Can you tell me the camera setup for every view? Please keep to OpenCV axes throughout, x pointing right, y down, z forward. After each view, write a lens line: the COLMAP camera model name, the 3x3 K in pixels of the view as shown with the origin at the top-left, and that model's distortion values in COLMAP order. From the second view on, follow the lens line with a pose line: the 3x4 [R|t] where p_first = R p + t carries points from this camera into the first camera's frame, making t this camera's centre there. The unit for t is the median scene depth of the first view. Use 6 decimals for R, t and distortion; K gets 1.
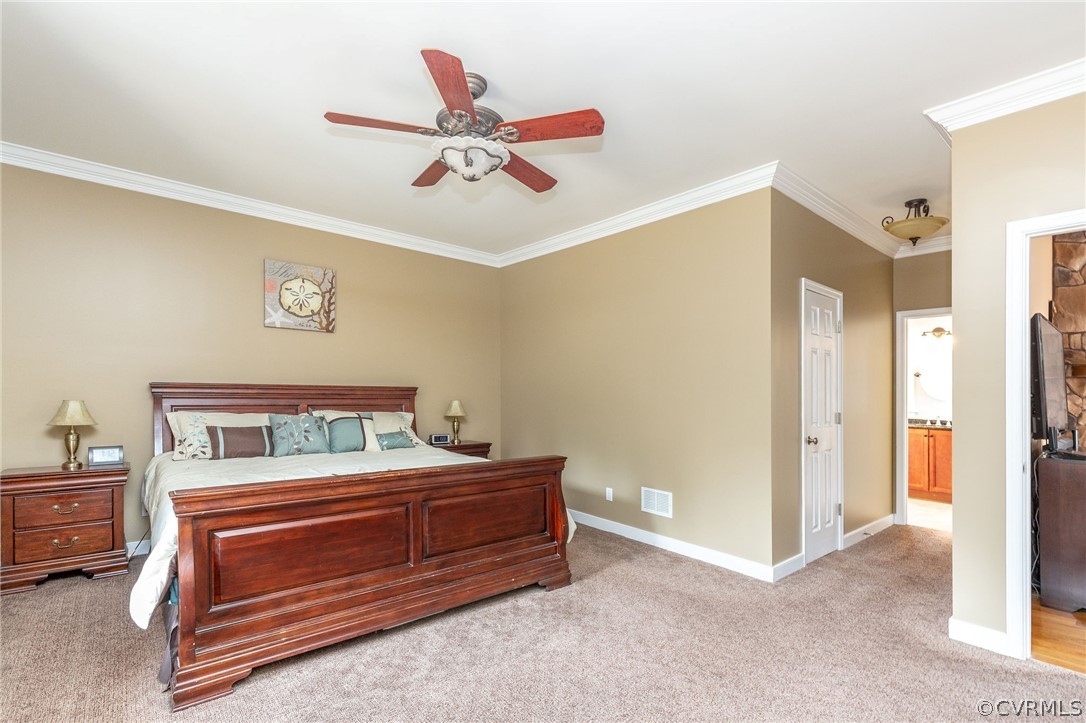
lens RADIAL K [[495.6, 0, 547.4], [0, 495.6, 372.5], [0, 0, 1]] dist [-0.004392, -0.000795]
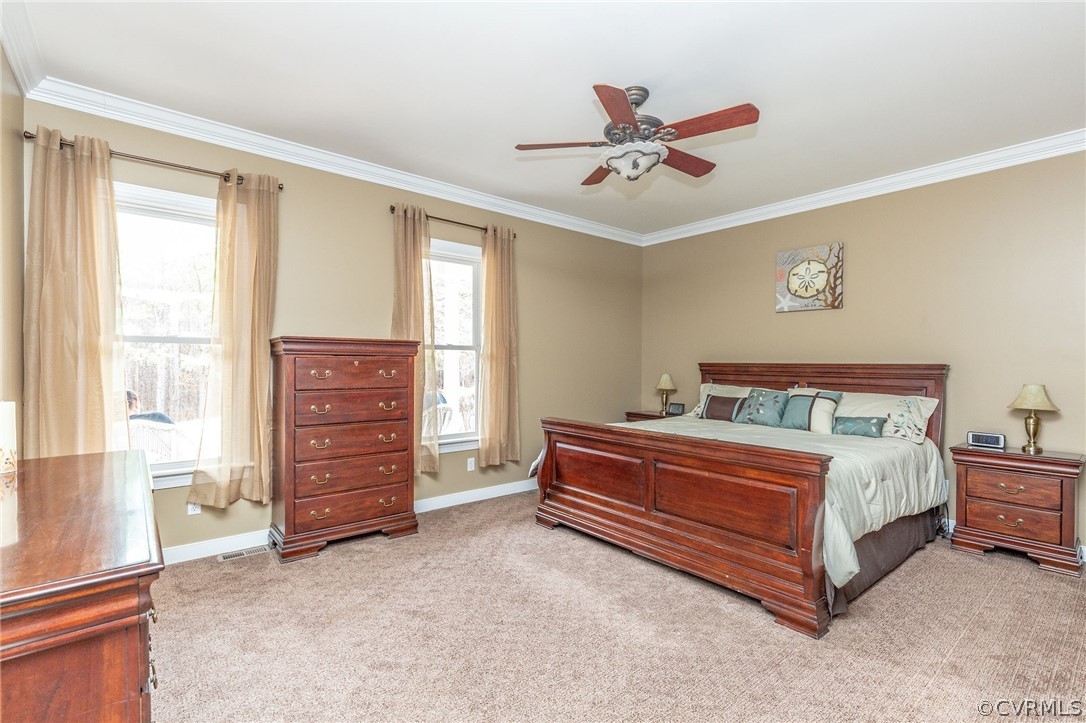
lens RADIAL K [[495.6, 0, 547.4], [0, 495.6, 372.5], [0, 0, 1]] dist [-0.004392, -0.000795]
pose [[-0.005392, 0.004313, -0.999976, 0.548907], [0.028080, 0.999597, 0.004160, 0.024634], [0.999591, -0.028057, -0.005511, 0.457715]]
